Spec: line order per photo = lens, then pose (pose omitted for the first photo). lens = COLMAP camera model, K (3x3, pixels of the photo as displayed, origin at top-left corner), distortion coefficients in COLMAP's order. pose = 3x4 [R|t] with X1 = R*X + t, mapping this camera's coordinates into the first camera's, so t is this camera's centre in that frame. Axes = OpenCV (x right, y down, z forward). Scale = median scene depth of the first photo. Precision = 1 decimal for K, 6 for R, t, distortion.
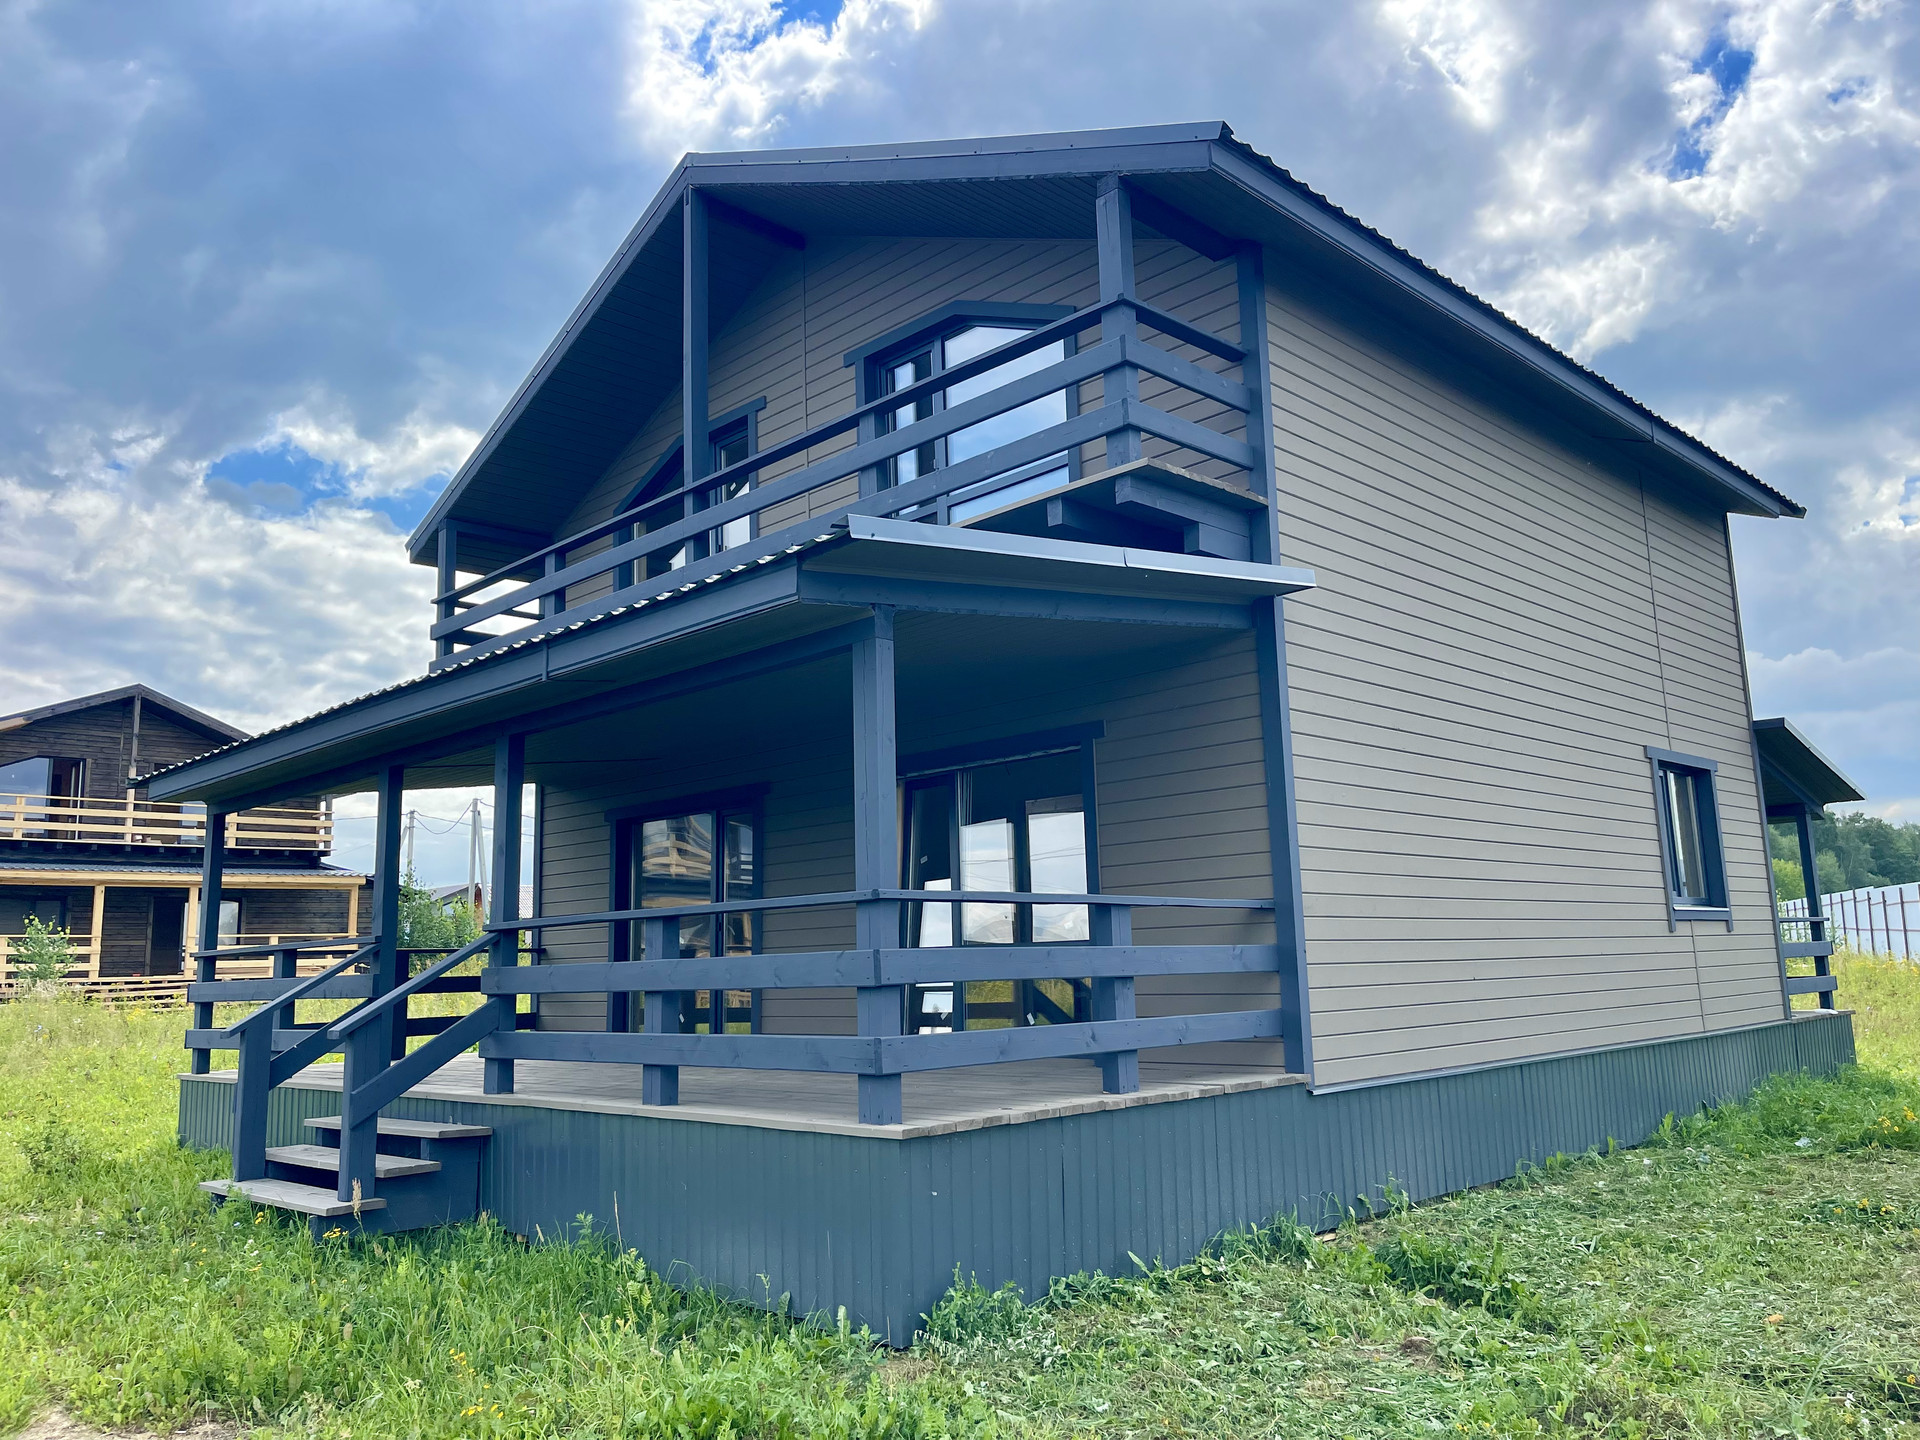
lens RADIAL K [[1417.4, 0, 960.0], [0, 1417.4, 720.0], [0, 0, 1]] dist [0.005120, -0.001056]
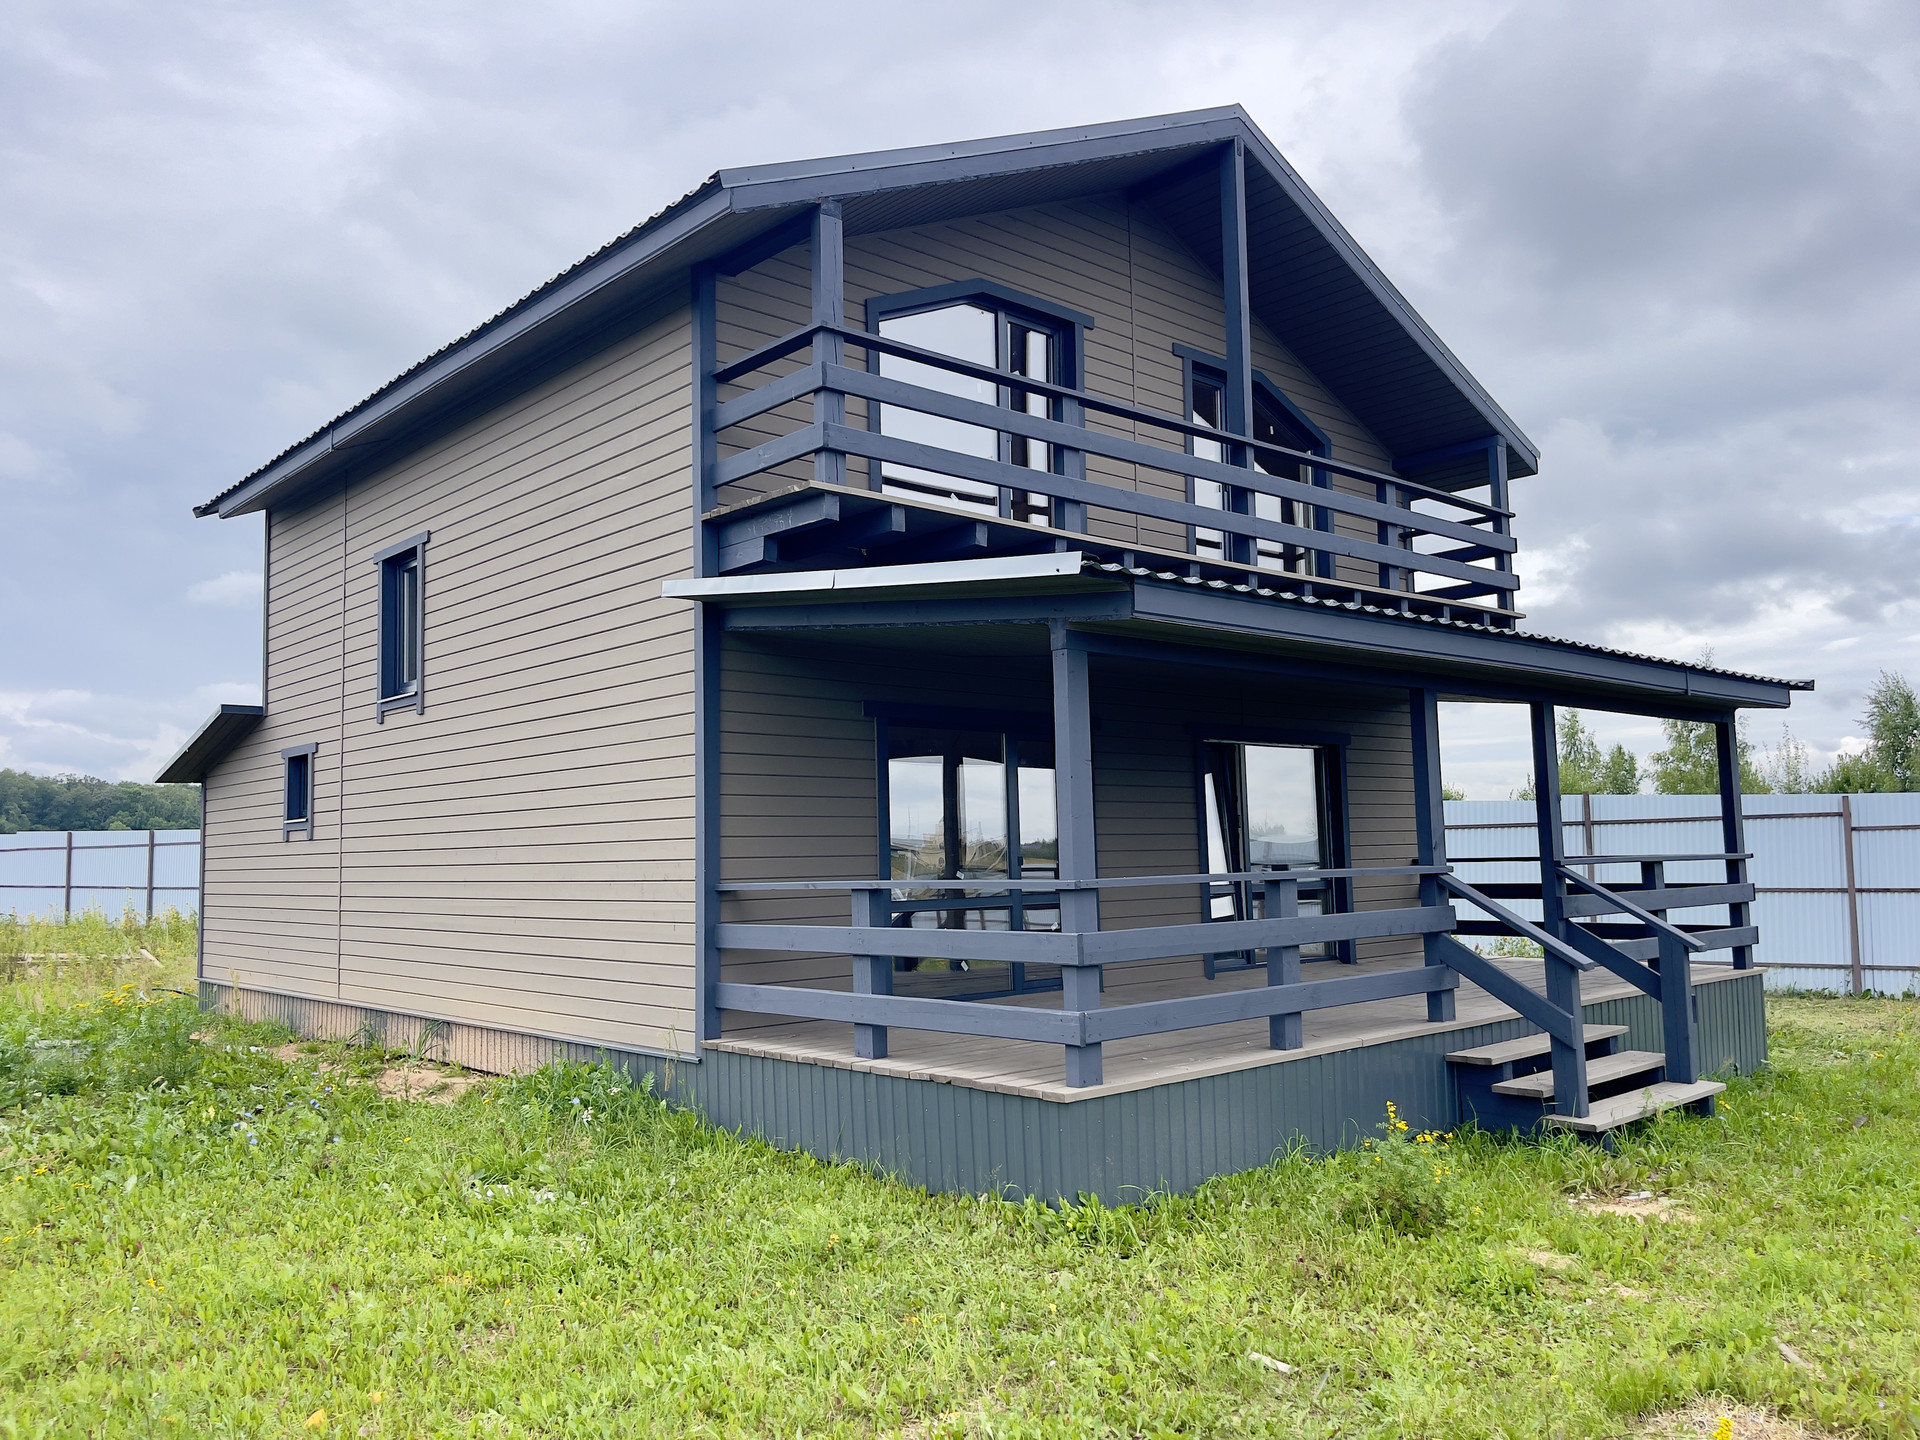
lens RADIAL K [[1469.4, 0, 871.5], [0, 1469.4, 696.7], [0, 0, 1]] dist [0.007609, 0.001786]
pose [[0.074418, 0.130935, 0.988594, -1.218907], [-0.150821, 0.981417, -0.118632, 0.184061], [-0.985756, -0.140272, 0.092783, 1.119844]]
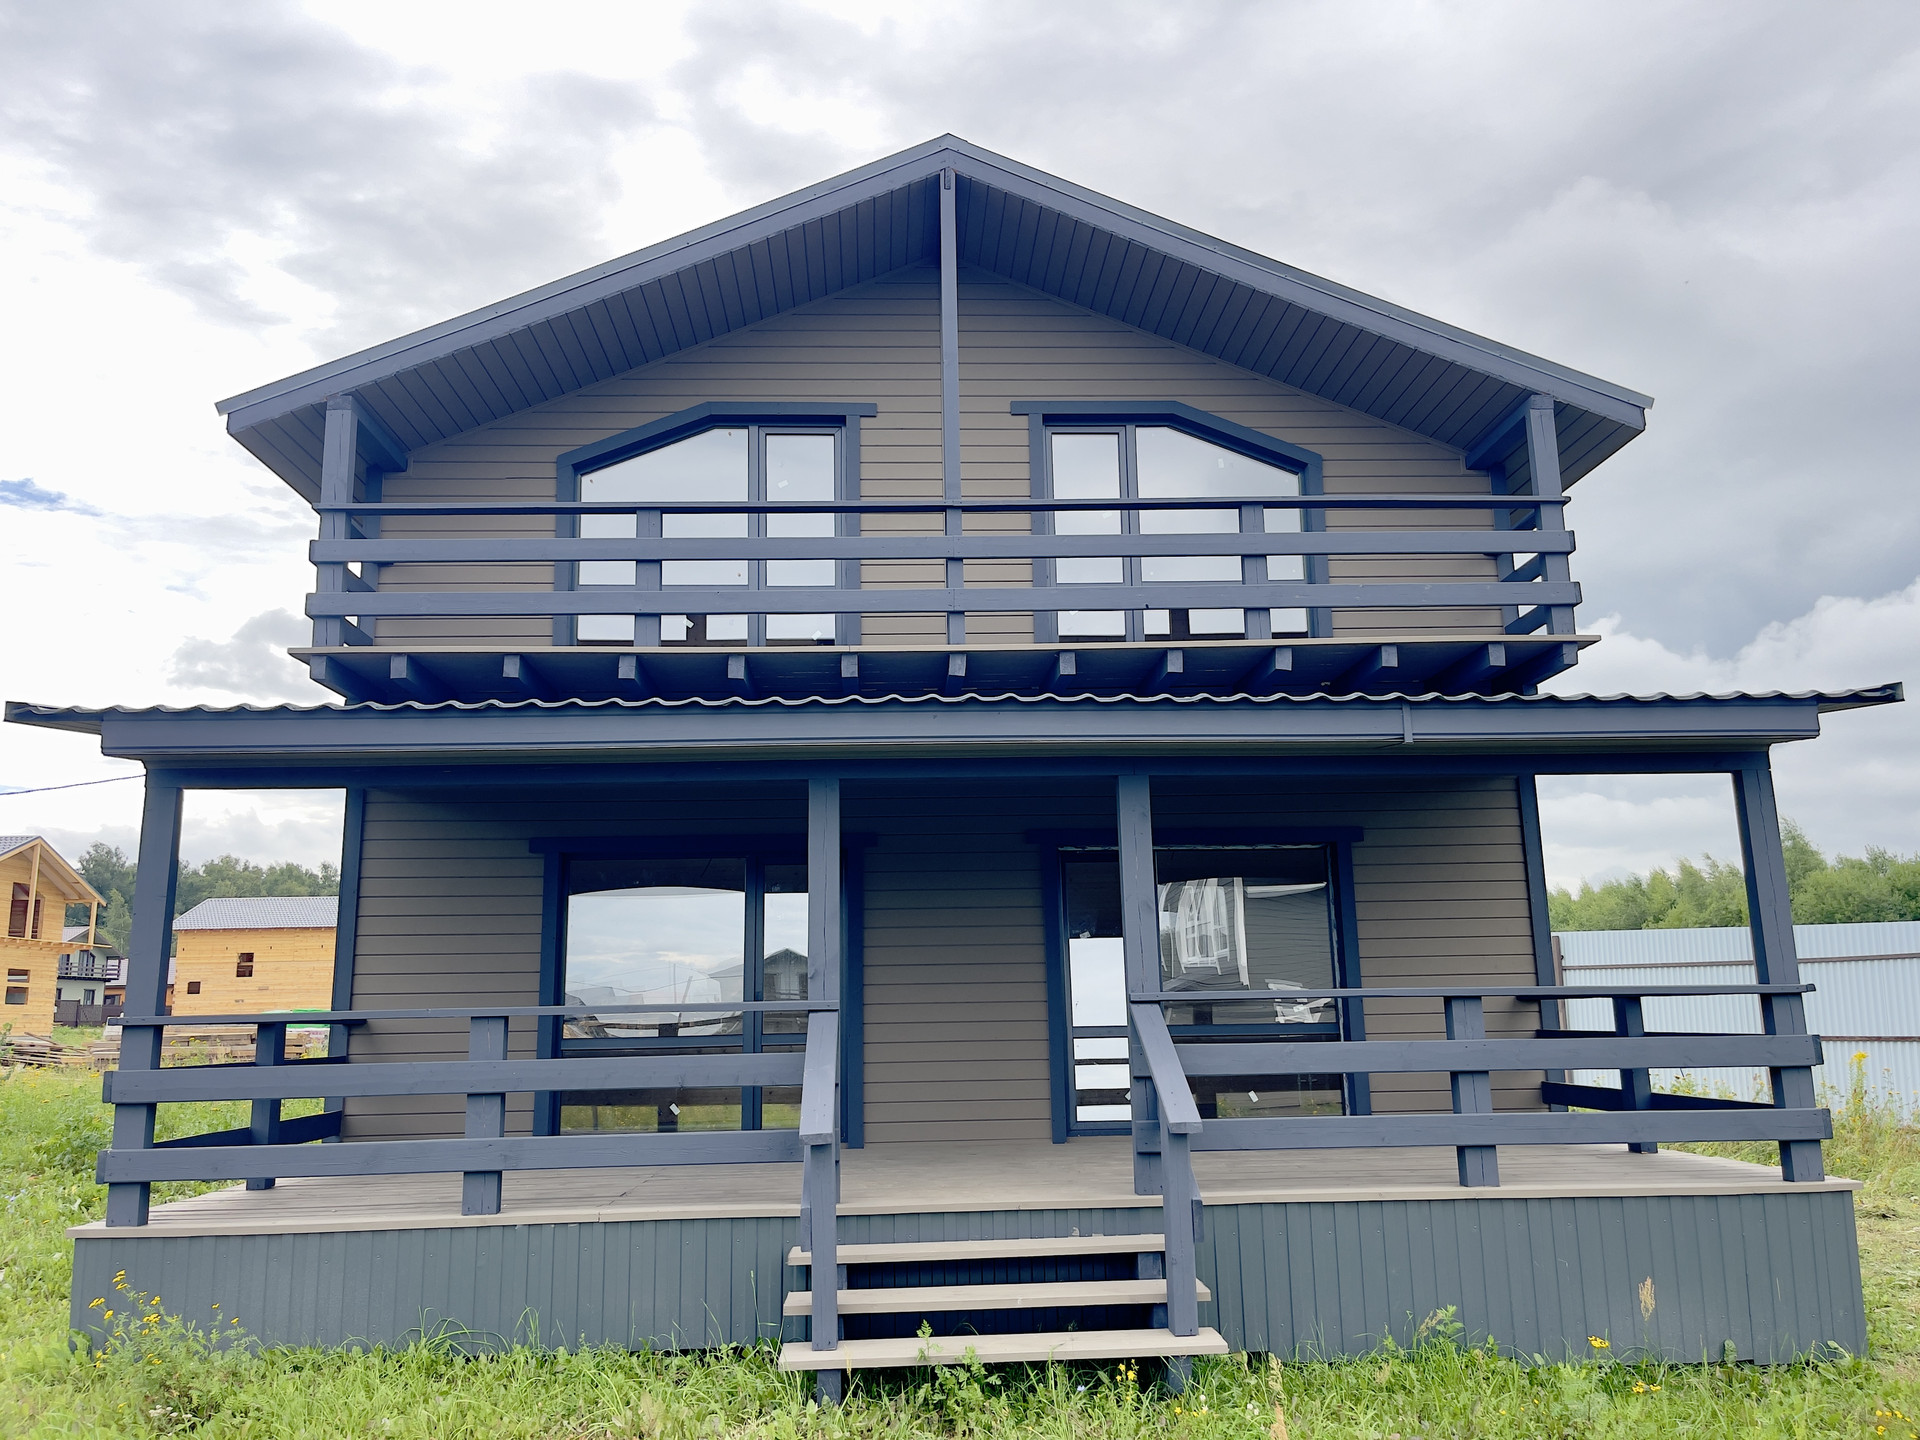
lens RADIAL K [[1417.4, 0, 960.0], [0, 1417.4, 720.0], [0, 0, 1]] dist [0.005120, -0.001056]
pose [[0.679025, 0.159693, 0.716535, -0.787588], [-0.124576, 0.986963, -0.101908, 0.060639], [-0.723468, -0.020065, 0.690067, 0.369255]]
